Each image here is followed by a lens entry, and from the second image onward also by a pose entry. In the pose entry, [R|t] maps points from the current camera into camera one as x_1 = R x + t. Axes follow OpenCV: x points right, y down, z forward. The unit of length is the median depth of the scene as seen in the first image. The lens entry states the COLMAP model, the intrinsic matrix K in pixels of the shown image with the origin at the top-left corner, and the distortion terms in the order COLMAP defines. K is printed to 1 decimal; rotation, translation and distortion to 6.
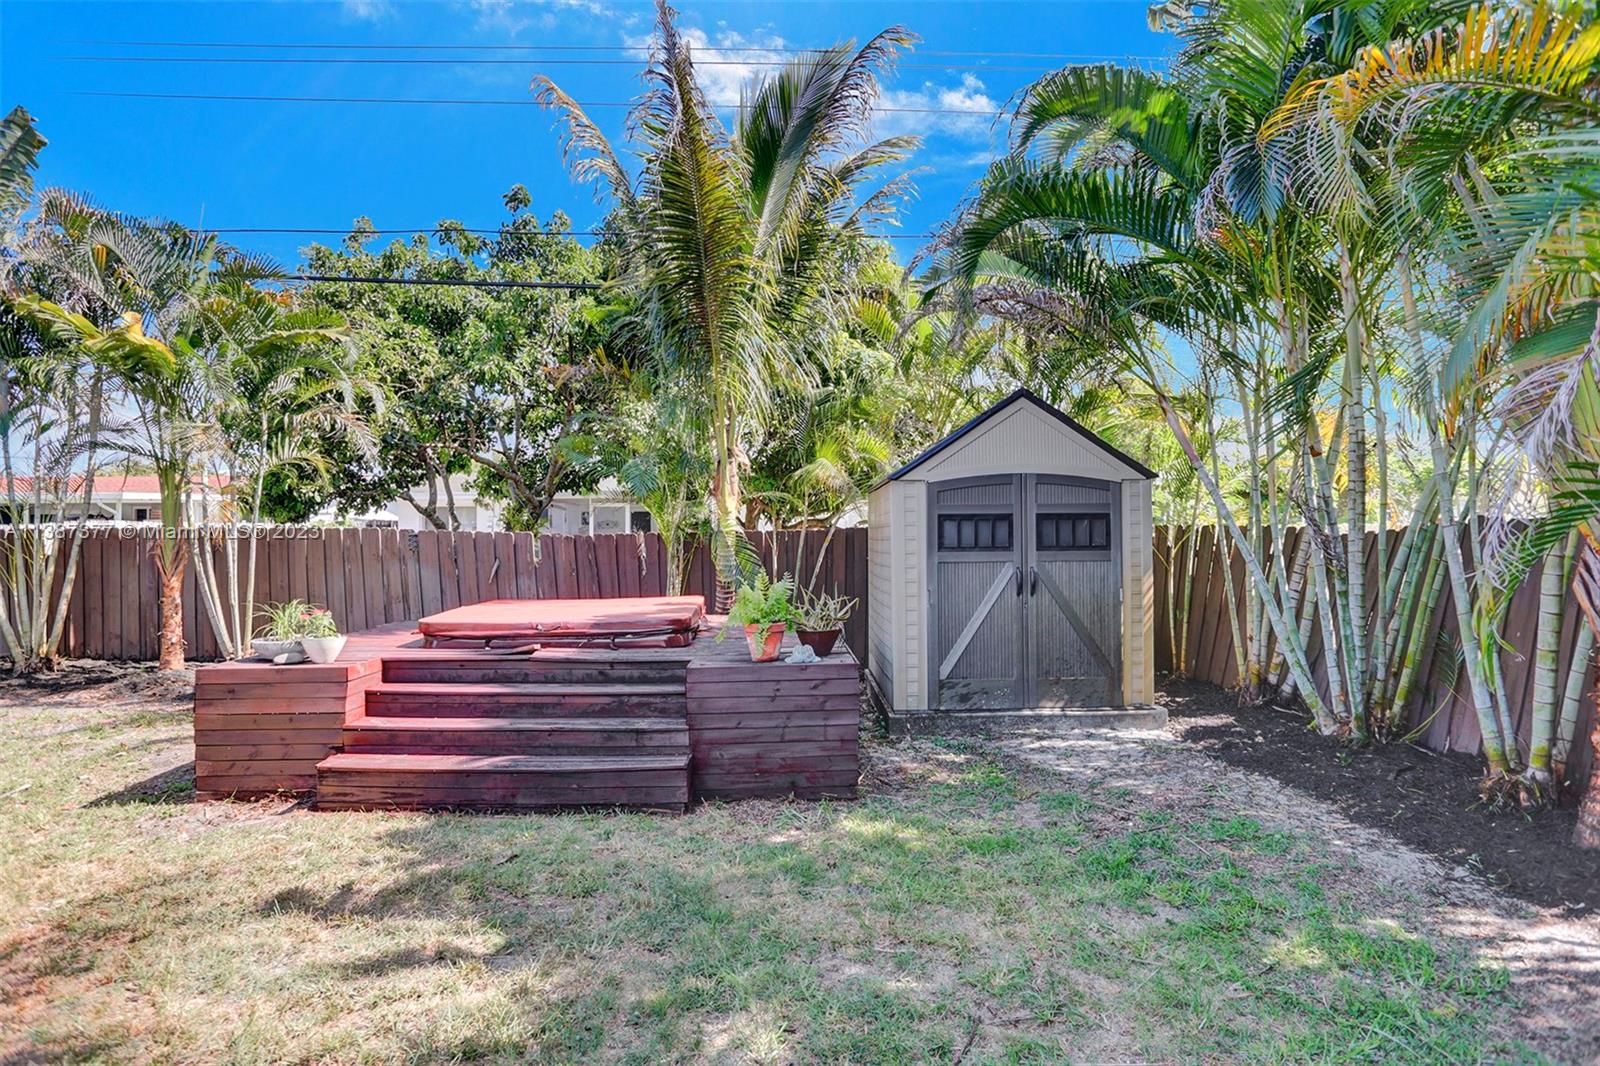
lens RADIAL K [[819.8, 0, 788.8], [0, 819.8, 506.8], [0, 0, 1]] dist [-0.056814, 0.035952]
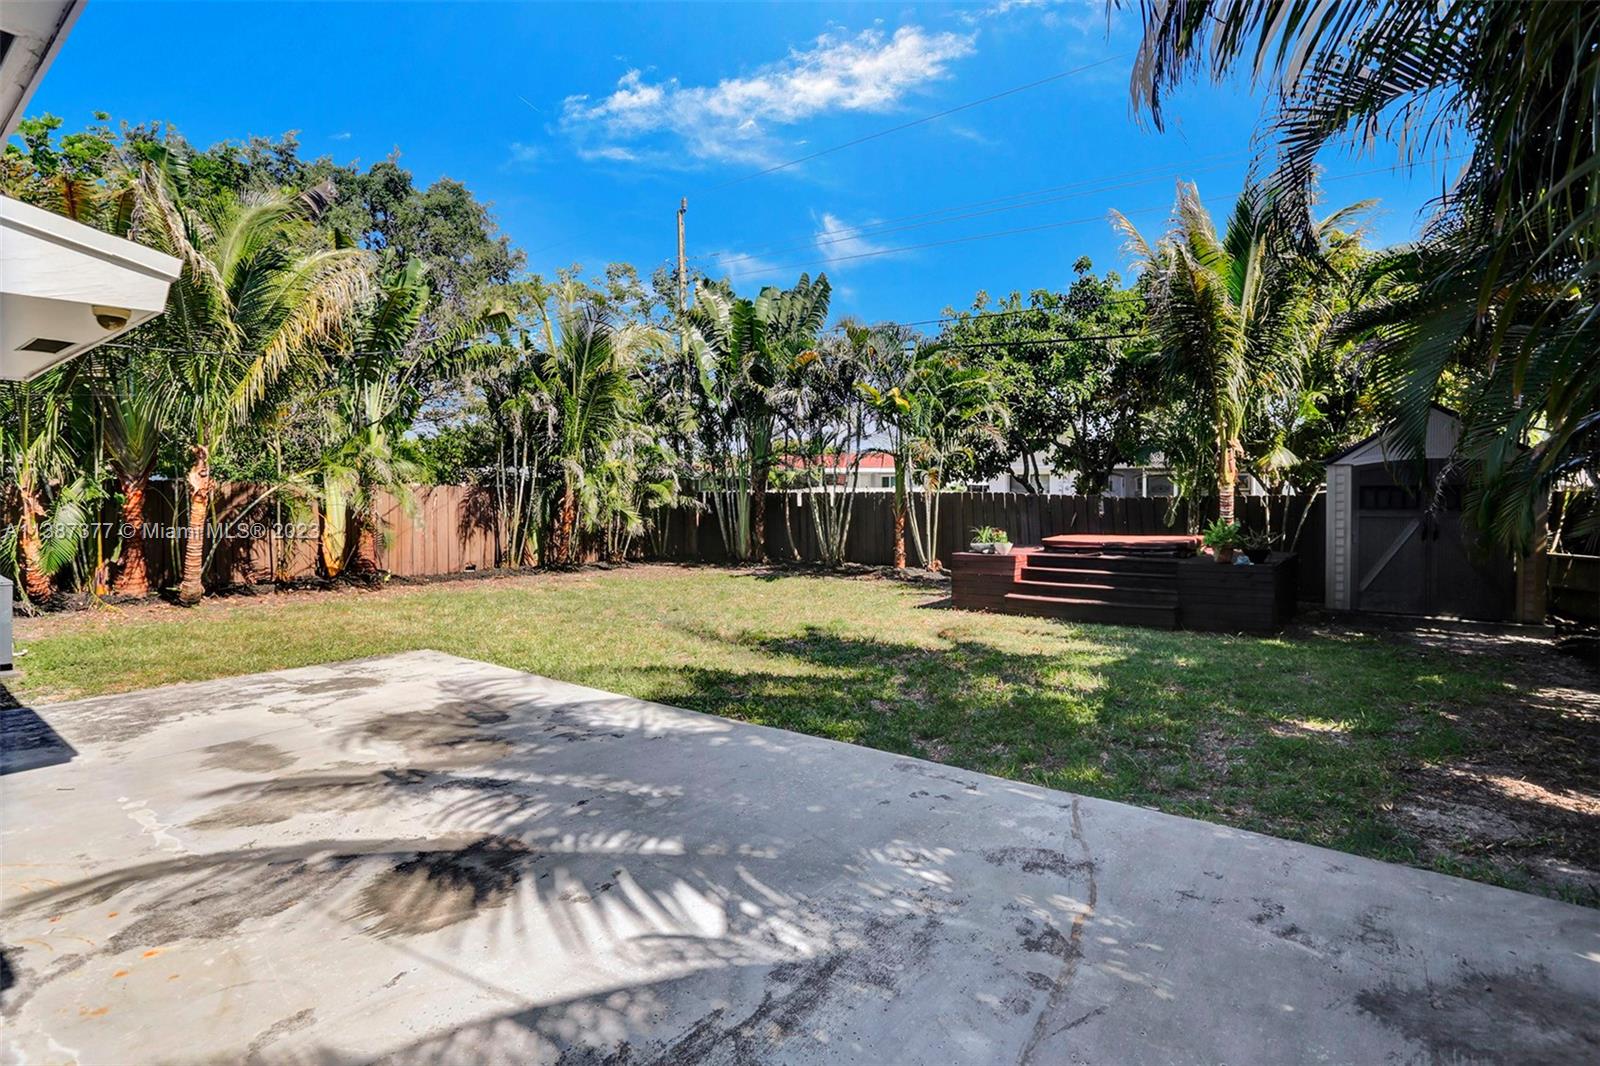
lens RADIAL K [[819.8, 0, 788.8], [0, 819.8, 506.8], [0, 0, 1]] dist [-0.056814, 0.035952]
pose [[0.788817, 0.013198, -0.614487, 0.165653], [0.017069, 0.998913, 0.043366, -0.022539], [0.614392, -0.044697, 0.787734, -0.552251]]
